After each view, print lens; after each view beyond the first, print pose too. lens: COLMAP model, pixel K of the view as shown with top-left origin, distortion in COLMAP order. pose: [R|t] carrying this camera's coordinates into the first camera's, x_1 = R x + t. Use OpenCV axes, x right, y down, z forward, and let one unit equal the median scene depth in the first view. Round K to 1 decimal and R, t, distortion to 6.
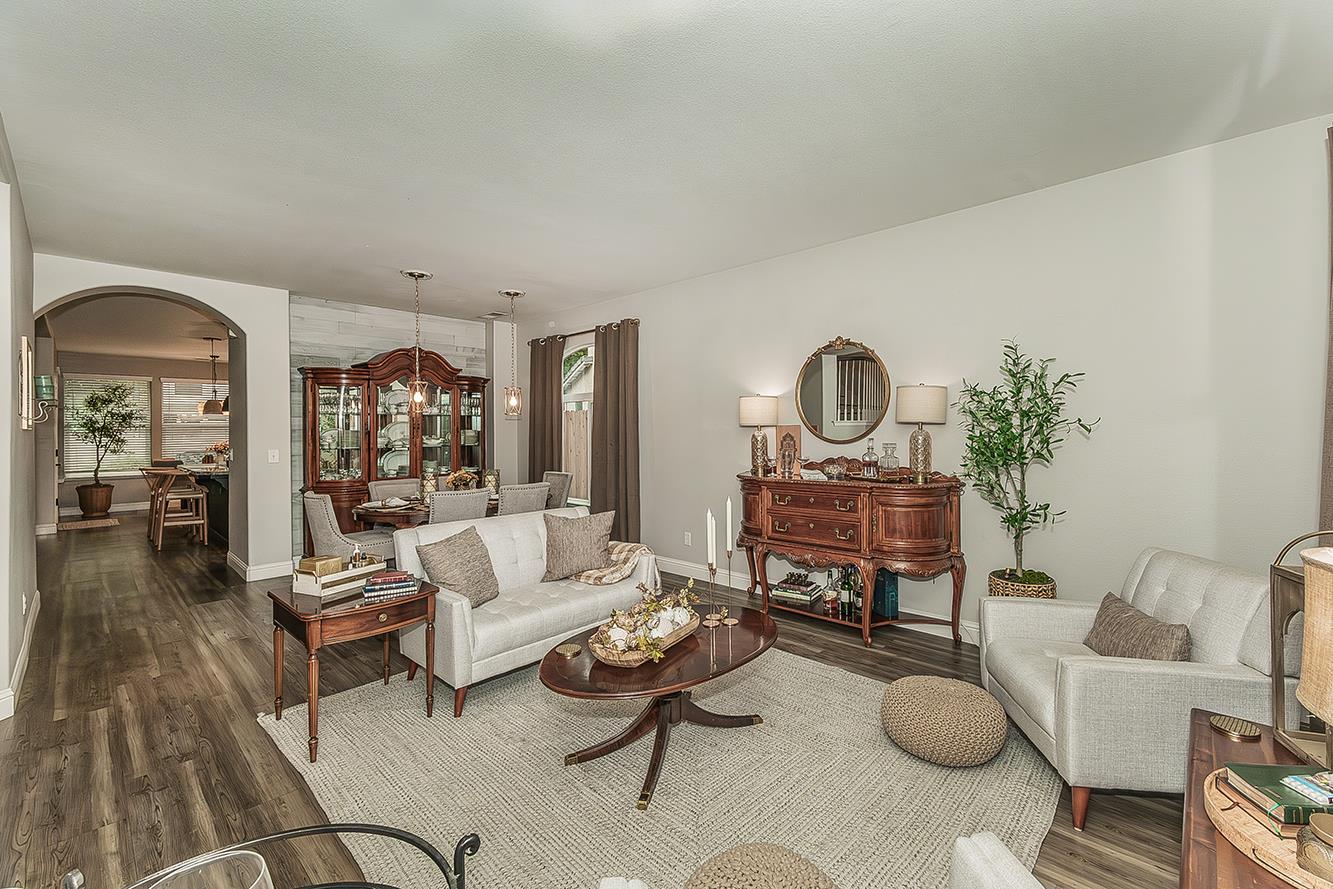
lens RADIAL K [[560.8, 0, 708.5], [0, 560.8, 432.8], [0, 0, 1]] dist [0.004762, -0.001365]
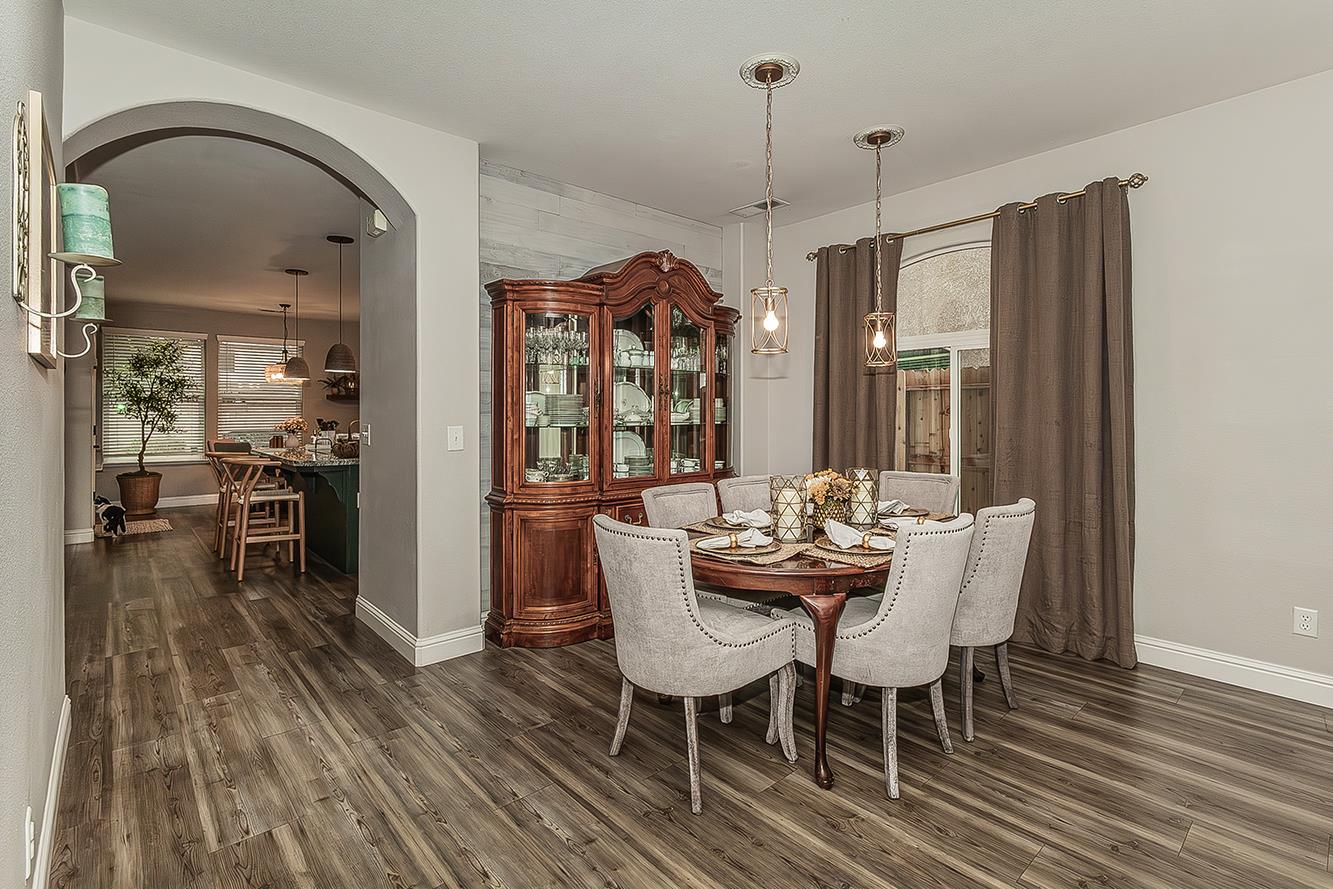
lens RADIAL K [[614.9, 0, 692.9], [0, 614.9, 416.0], [0, 0, 1]] dist [-0.000705, 0.000393]
pose [[0.996572, 0.006947, -0.082440, -0.282506], [-0.007030, 0.999975, -0.000714, 0.010792], [0.082433, 0.001291, 0.996596, 0.238401]]
